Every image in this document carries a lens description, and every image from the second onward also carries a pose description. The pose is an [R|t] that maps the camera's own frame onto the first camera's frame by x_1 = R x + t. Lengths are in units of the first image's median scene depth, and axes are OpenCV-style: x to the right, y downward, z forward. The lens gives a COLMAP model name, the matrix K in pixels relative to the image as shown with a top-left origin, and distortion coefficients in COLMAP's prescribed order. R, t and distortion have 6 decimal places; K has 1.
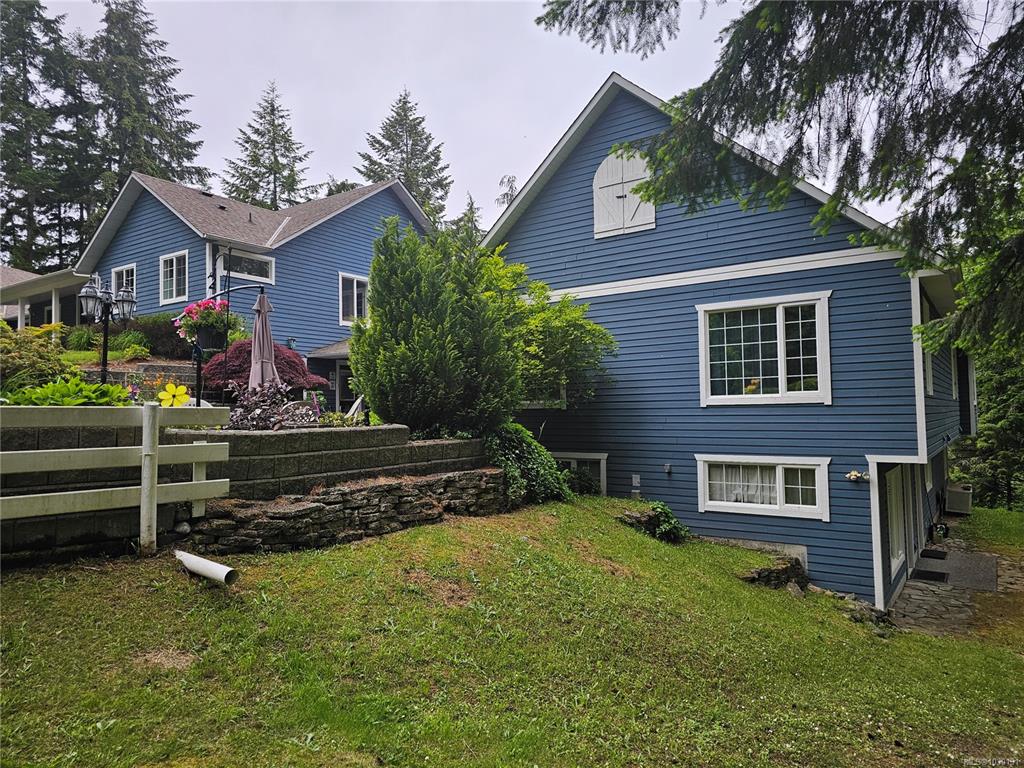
lens RADIAL K [[678.0, 0, 512.0], [0, 678.0, 384.0], [0, 0, 1]] dist [0.036113, 0.000210]
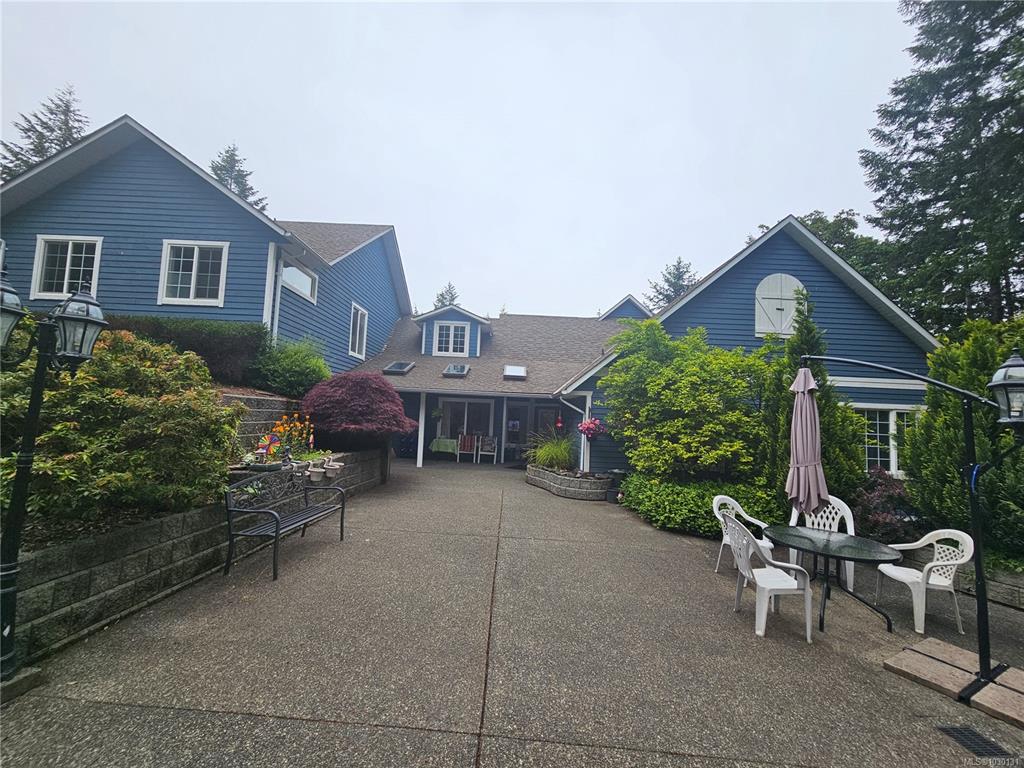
lens RADIAL K [[422.6, 0, 512.0], [0, 422.6, 384.0], [0, 0, 1]] dist [-0.000617, -0.000738]
pose [[0.823489, 0.096828, 0.559008, -0.416178], [-0.078140, 0.995295, -0.057289, -0.029359], [-0.561925, 0.003496, 0.827181, 0.376670]]
